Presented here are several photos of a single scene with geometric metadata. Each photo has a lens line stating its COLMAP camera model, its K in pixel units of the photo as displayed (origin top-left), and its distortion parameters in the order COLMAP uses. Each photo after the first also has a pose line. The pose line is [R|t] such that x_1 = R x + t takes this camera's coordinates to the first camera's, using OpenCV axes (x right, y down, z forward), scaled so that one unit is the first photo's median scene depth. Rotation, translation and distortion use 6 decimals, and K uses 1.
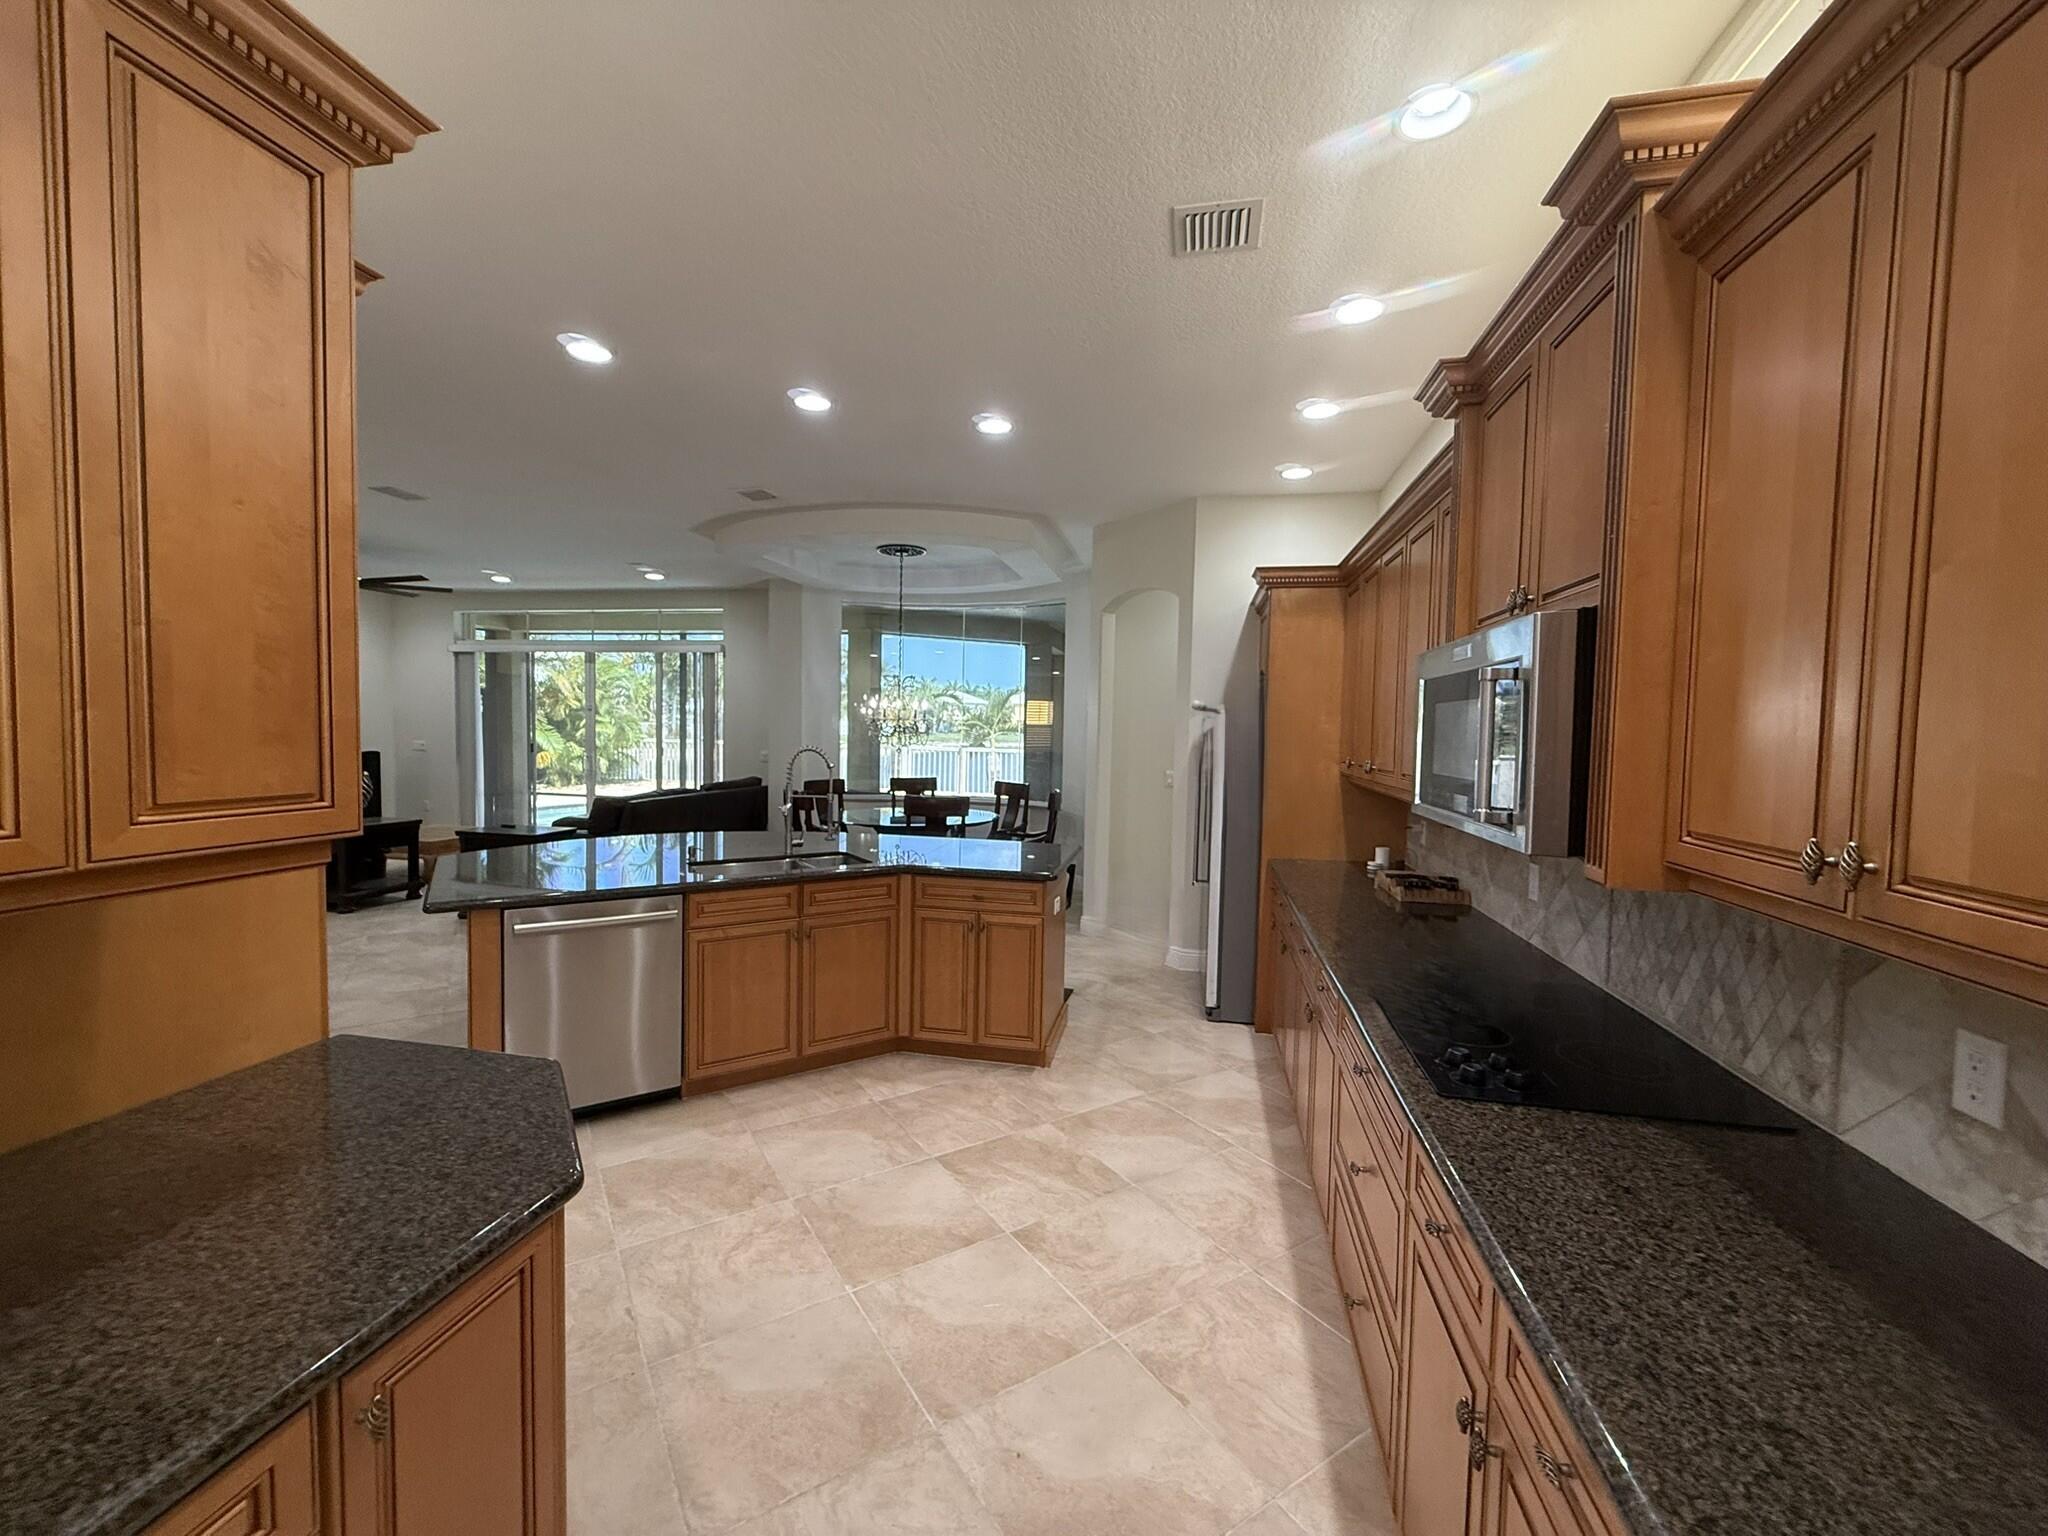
lens RADIAL K [[827.3, 0, 1023.3], [0, 827.3, 775.8], [0, 0, 1]] dist [0.016467, 0.000021]
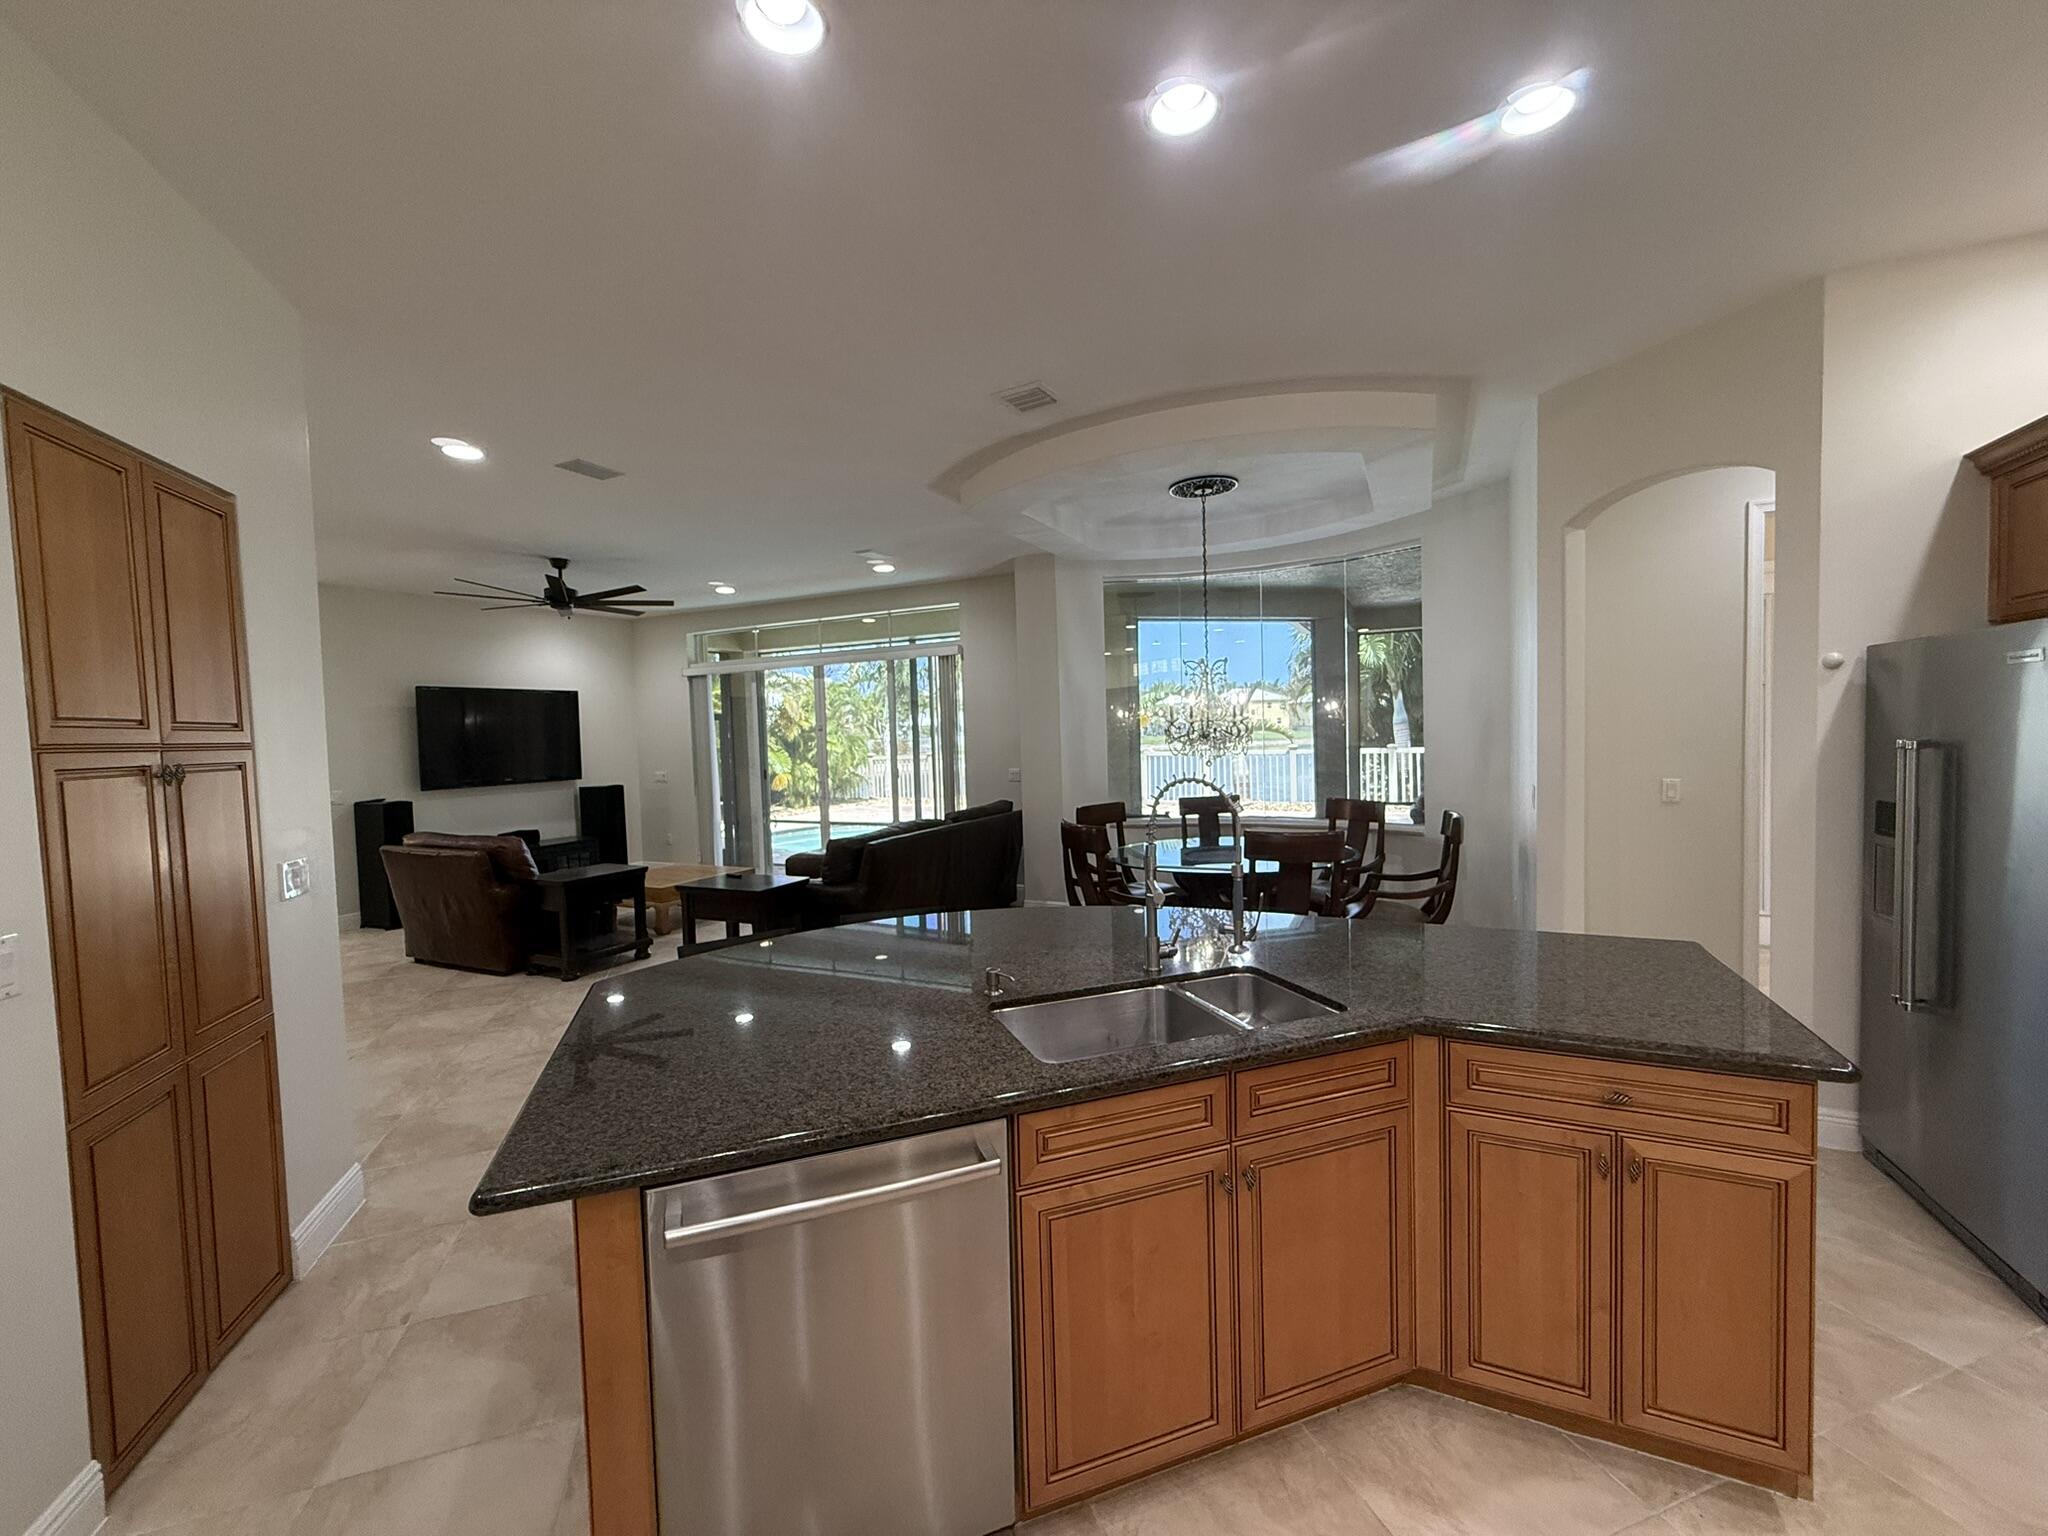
lens RADIAL K [[817.0, 0, 1024.0], [0, 817.0, 768.0], [0, 0, 1]] dist [-0.000326, -0.000062]
pose [[0.970599, -0.041792, -0.237047, -0.117144], [0.038954, 0.999102, -0.016645, -0.017601], [0.237529, 0.006921, 0.971356, 0.229145]]
